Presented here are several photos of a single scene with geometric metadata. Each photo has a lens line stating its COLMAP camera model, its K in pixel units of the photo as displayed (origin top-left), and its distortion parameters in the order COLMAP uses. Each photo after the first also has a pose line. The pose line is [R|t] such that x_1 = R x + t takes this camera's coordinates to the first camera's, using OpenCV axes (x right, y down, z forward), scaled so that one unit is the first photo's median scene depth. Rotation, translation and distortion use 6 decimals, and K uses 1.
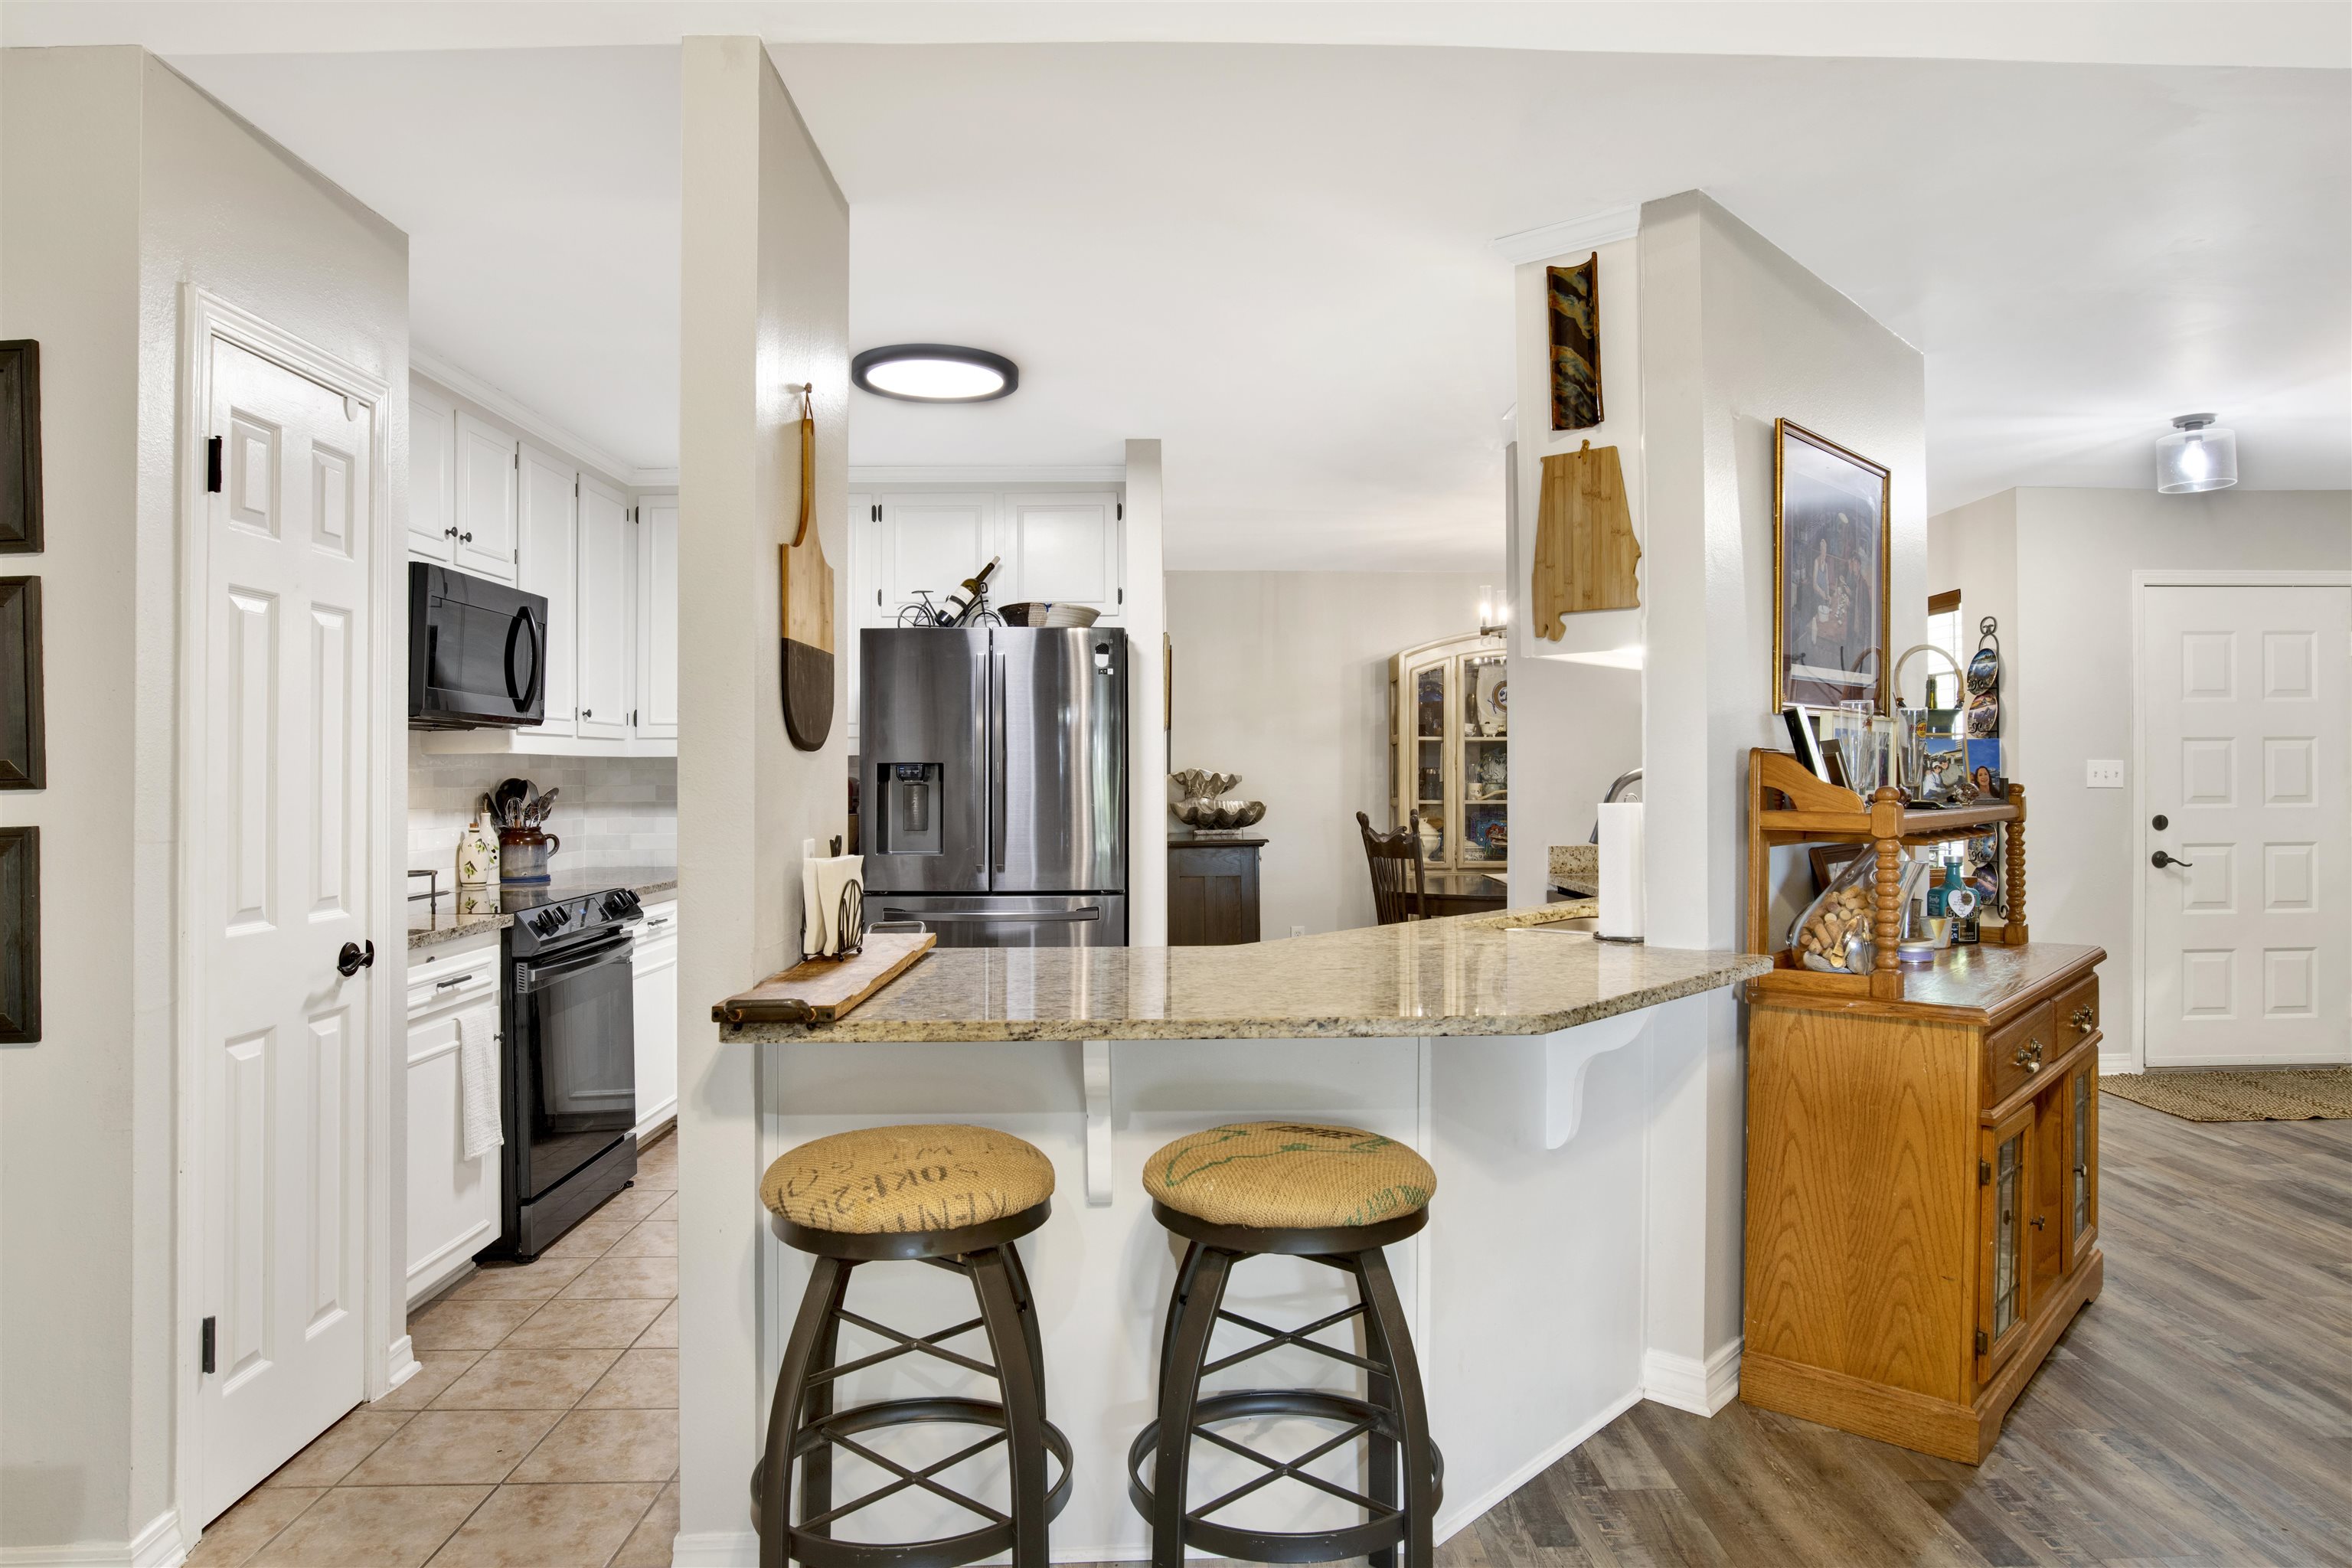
lens RADIAL K [[1475.5, 0, 1168.1], [0, 1475.5, 737.2], [0, 0, 1]] dist [-0.039512, 0.002550]
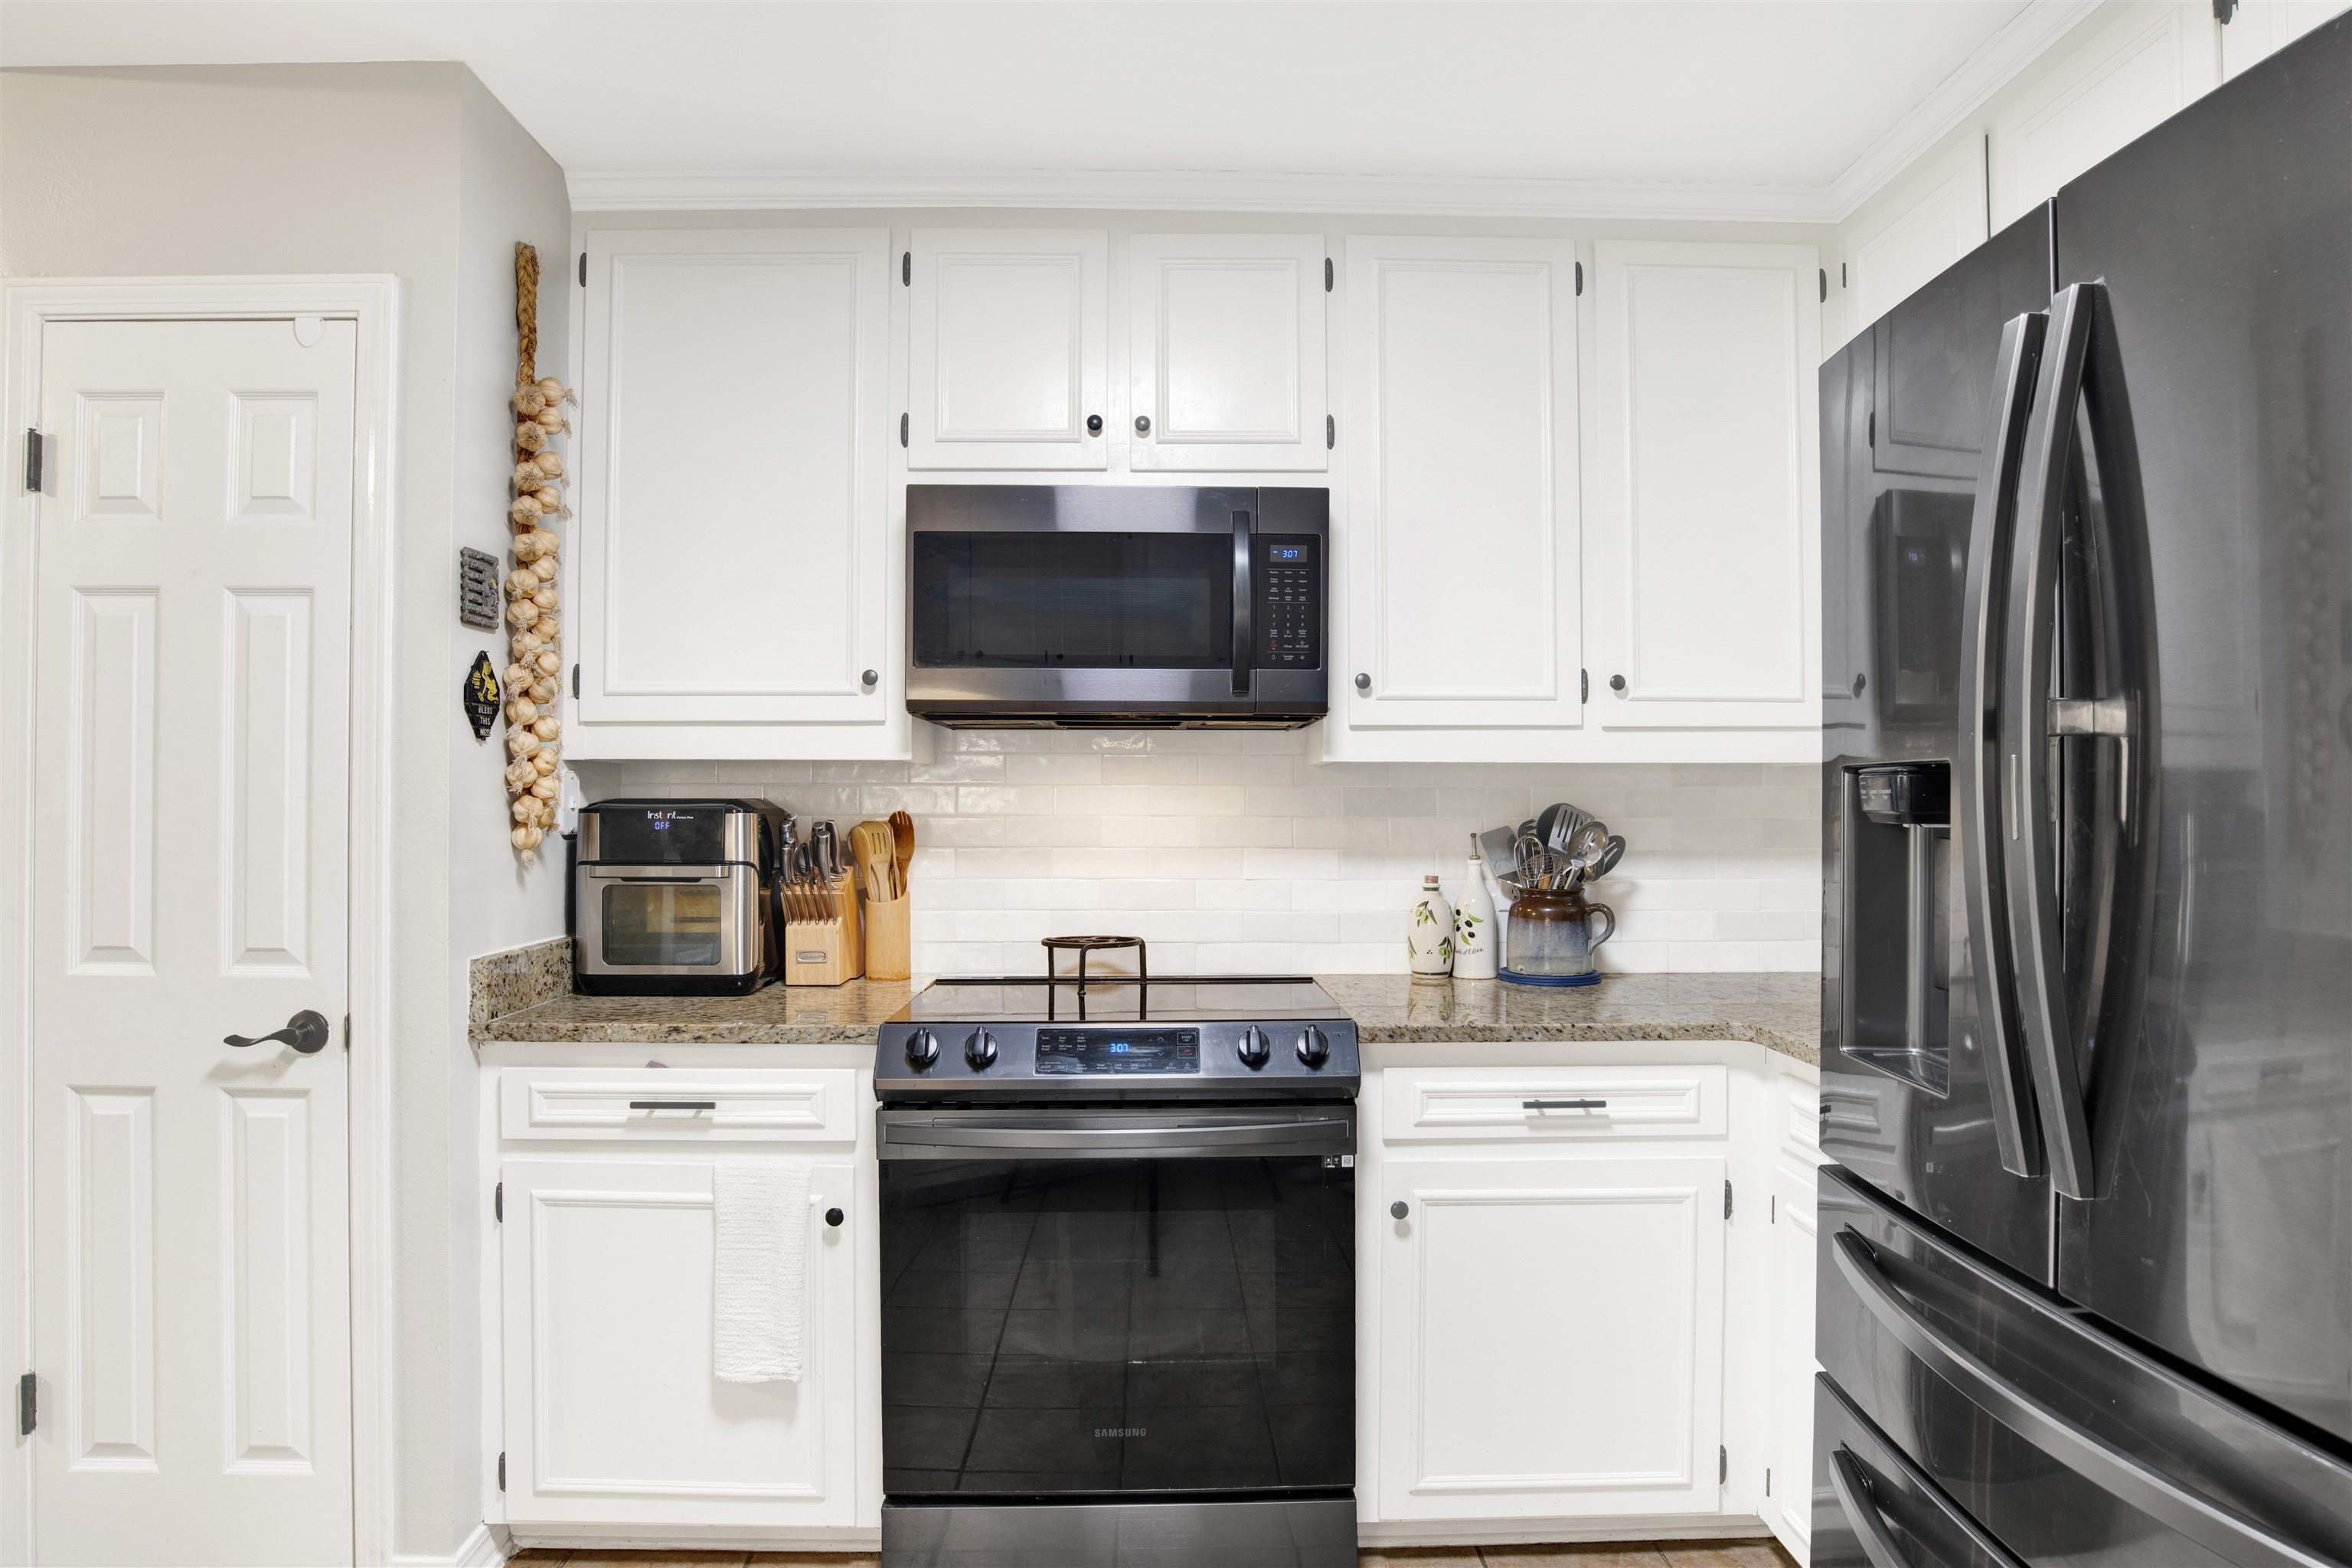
lens RADIAL K [[1346.0, 0, 1177.8], [0, 1346.0, 783.2], [0, 0, 1]] dist [-0.036784, 0.001445]
pose [[0.003964, -0.001214, -0.999991, 0.092648], [0.022762, 0.999740, -0.001123, 0.017962], [0.999733, -0.022757, 0.003990, 0.885417]]
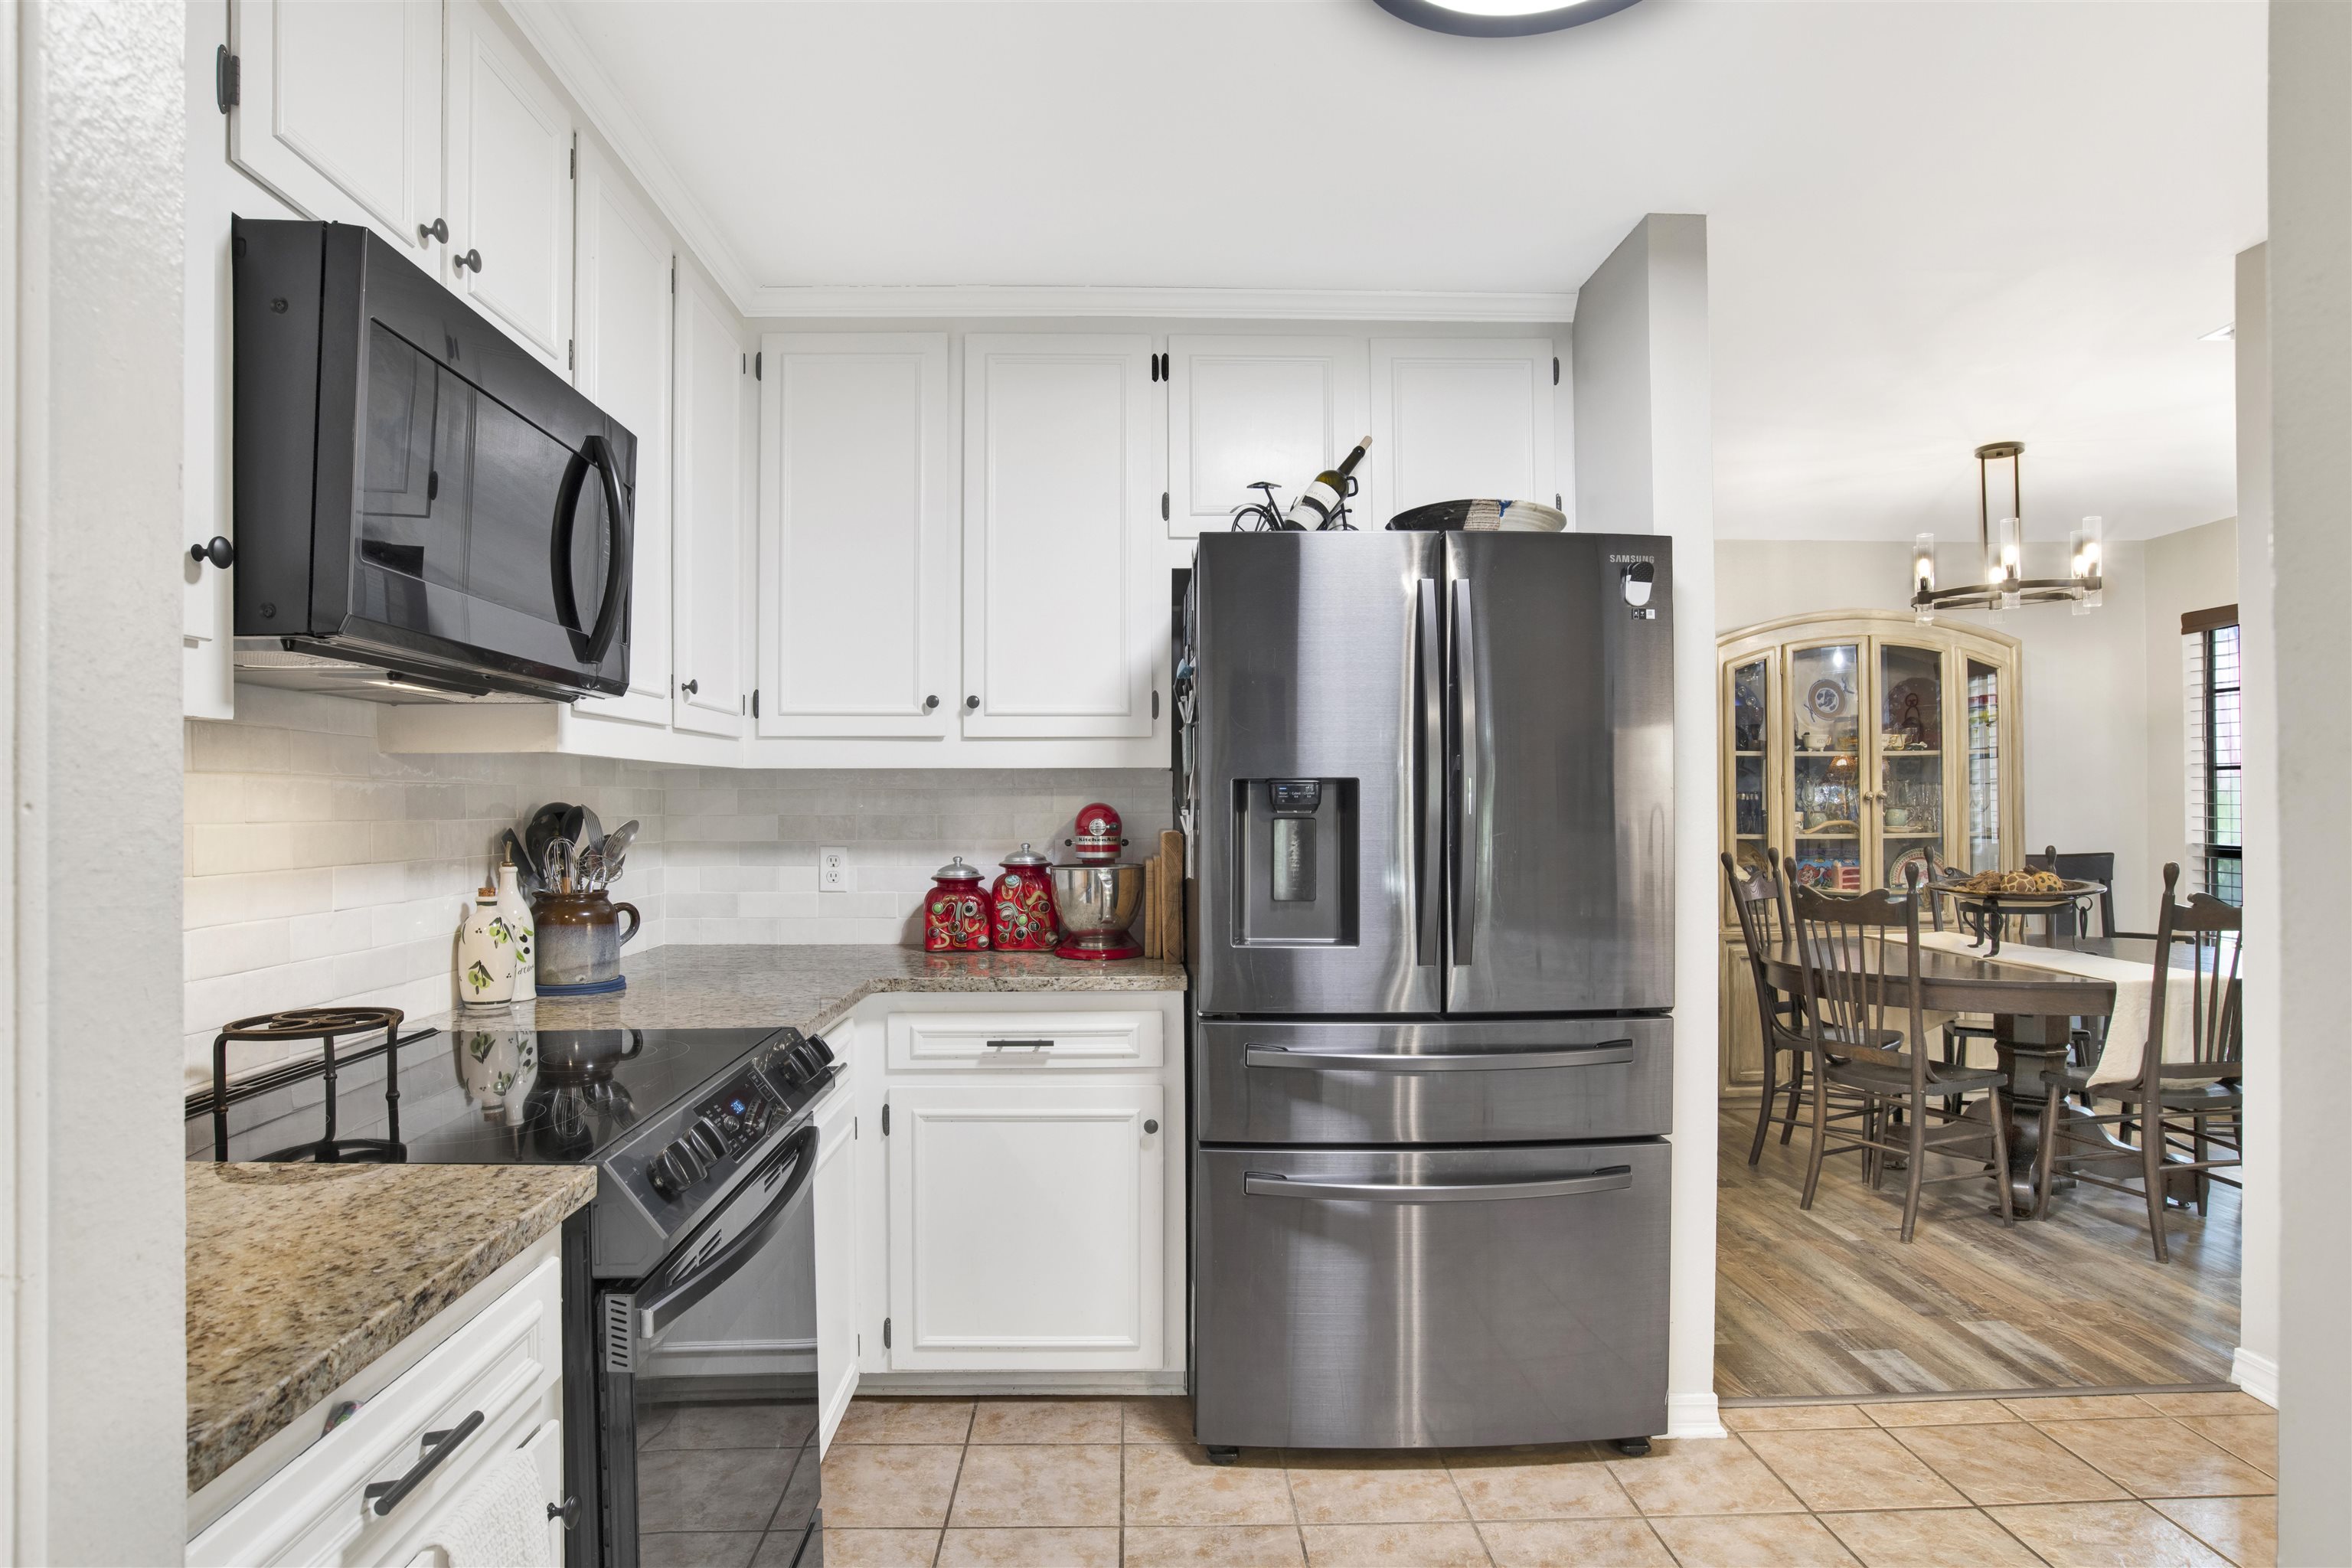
lens RADIAL K [[1348.9, 0, 1164.7], [0, 1348.9, 782.3], [0, 0, 1]] dist [-0.049095, 0.001868]
pose [[0.999632, 0.001901, 0.027050, -0.242476], [-0.002180, 0.999944, 0.010317, 0.015174], [-0.027029, -0.010372, 0.999581, 0.512229]]
